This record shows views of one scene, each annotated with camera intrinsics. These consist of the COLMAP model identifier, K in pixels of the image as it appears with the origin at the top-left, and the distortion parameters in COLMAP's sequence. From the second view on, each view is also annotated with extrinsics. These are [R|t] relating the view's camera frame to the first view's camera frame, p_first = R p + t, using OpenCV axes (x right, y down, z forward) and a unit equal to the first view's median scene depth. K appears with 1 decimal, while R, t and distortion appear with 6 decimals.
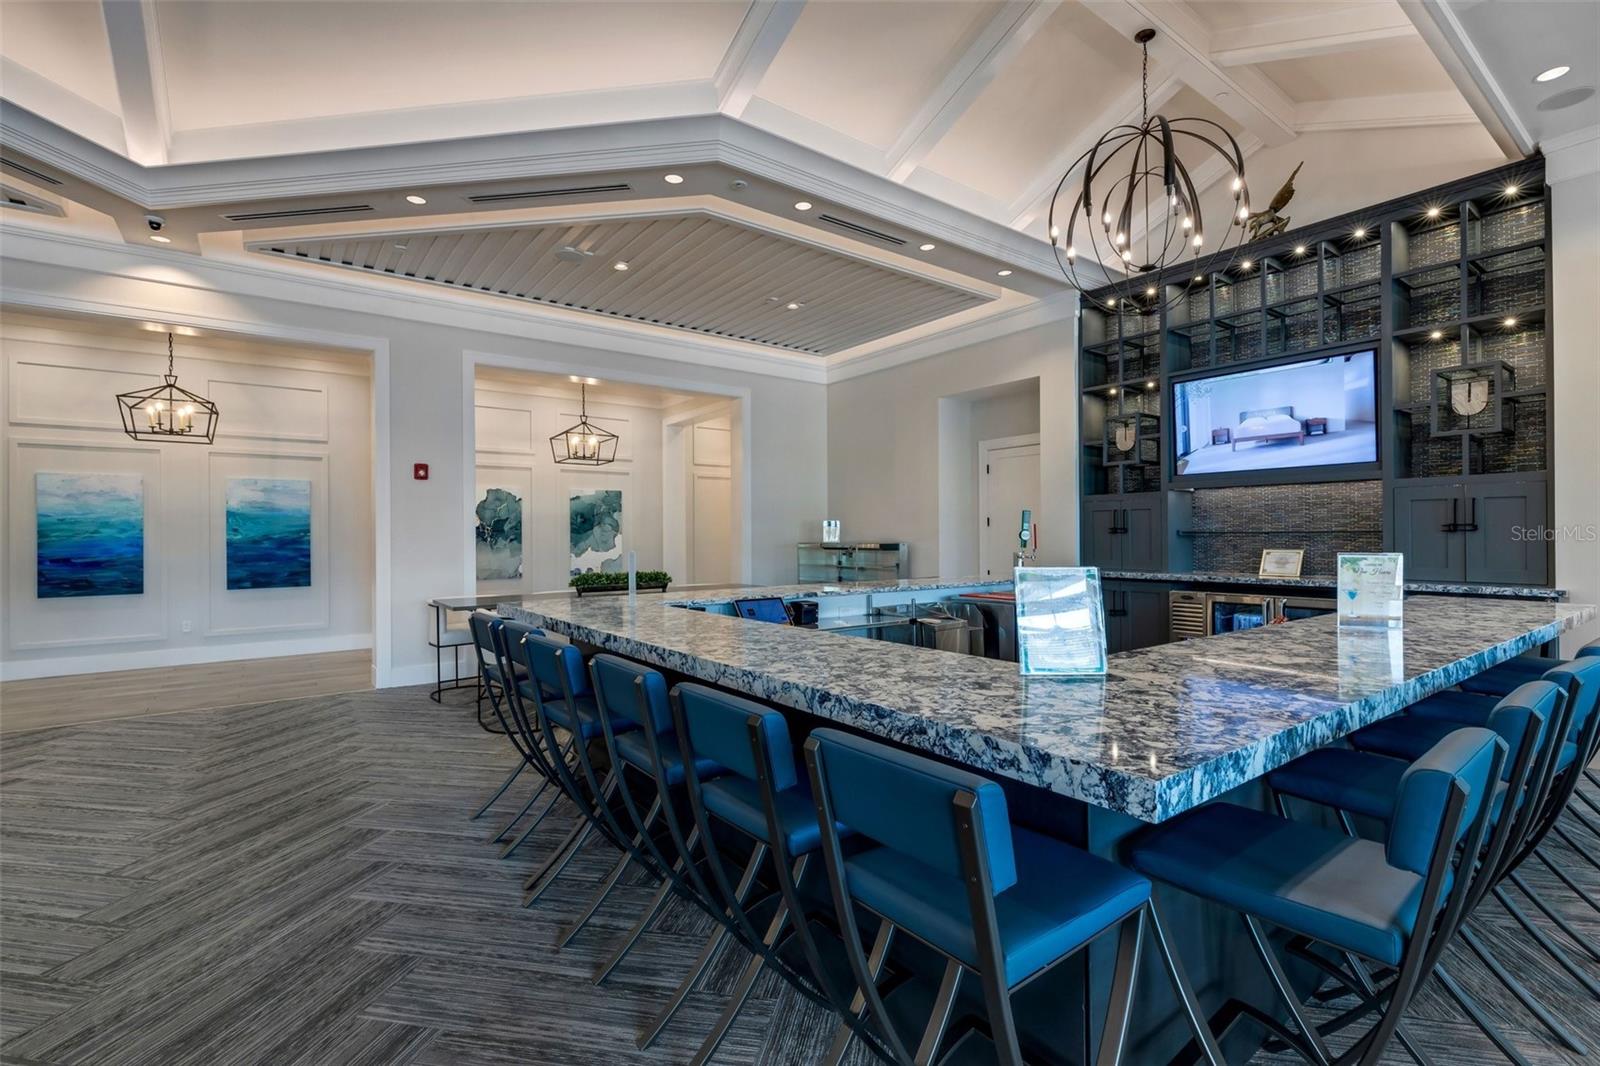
lens RADIAL K [[726.3, 0, 799.9], [0, 726.3, 531.5], [0, 0, 1]] dist [0.005657, 0.000952]
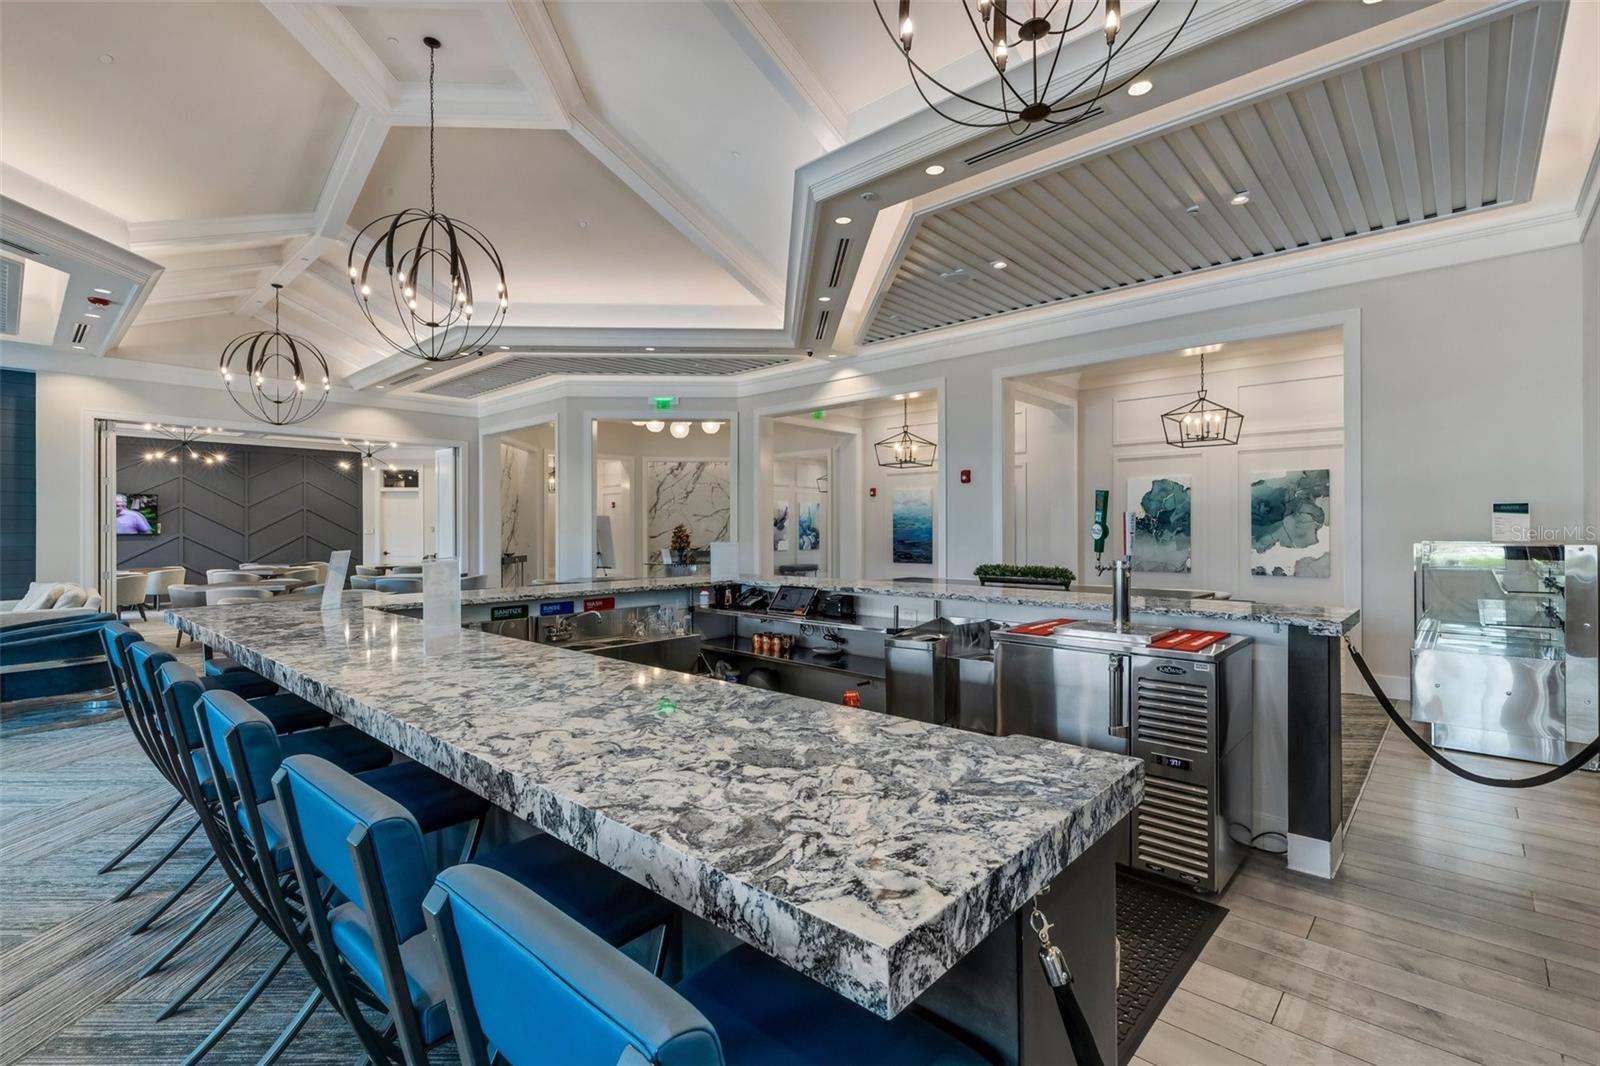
lens RADIAL K [[726.3, 0, 798.3], [0, 726.3, 530.3], [0, 0, 1]] dist [0.005657, 0.000952]
pose [[0.187501, 0.007597, -0.982235, 0.471011], [0.006416, 0.999939, 0.008959, -0.002328], [0.982244, -0.007982, 0.187440, 0.353533]]
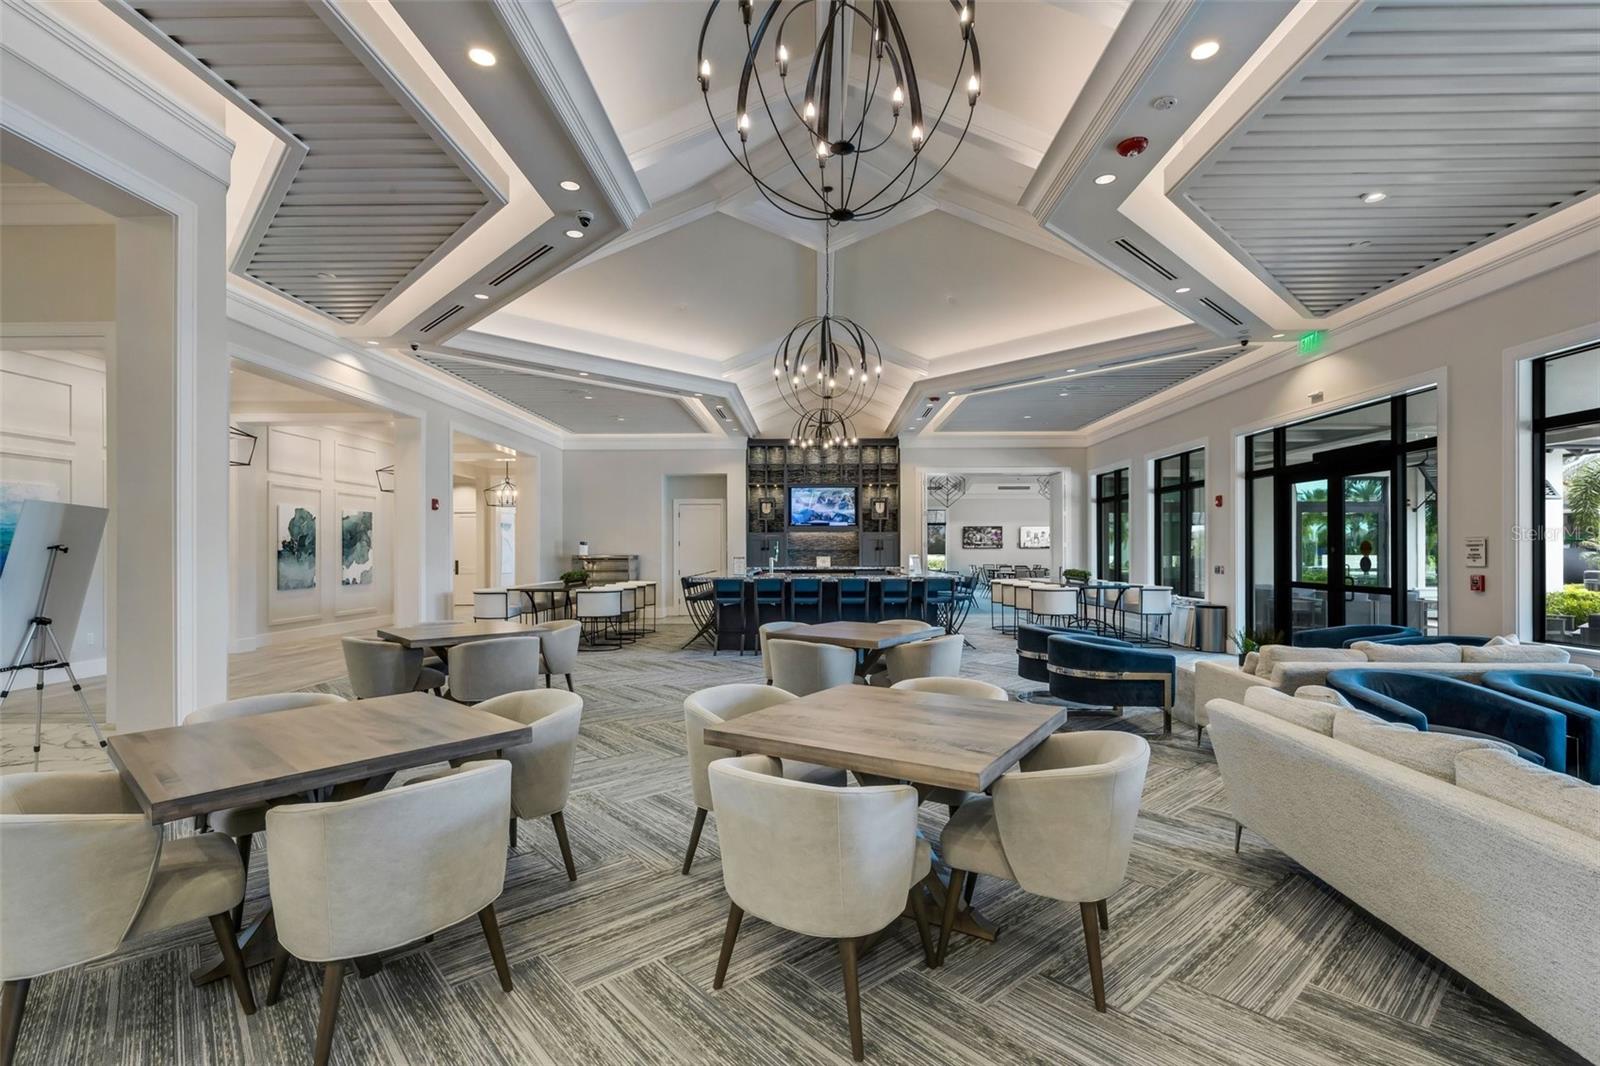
lens RADIAL K [[726.3, 0, 801.8], [0, 726.3, 544.3], [0, 0, 1]] dist [0.005657, 0.000952]
pose [[0.606744, 0.011354, 0.794816, -0.883024], [-0.005087, 0.999933, -0.010401, 0.005127], [-0.794881, 0.002267, 0.606761, -0.314704]]
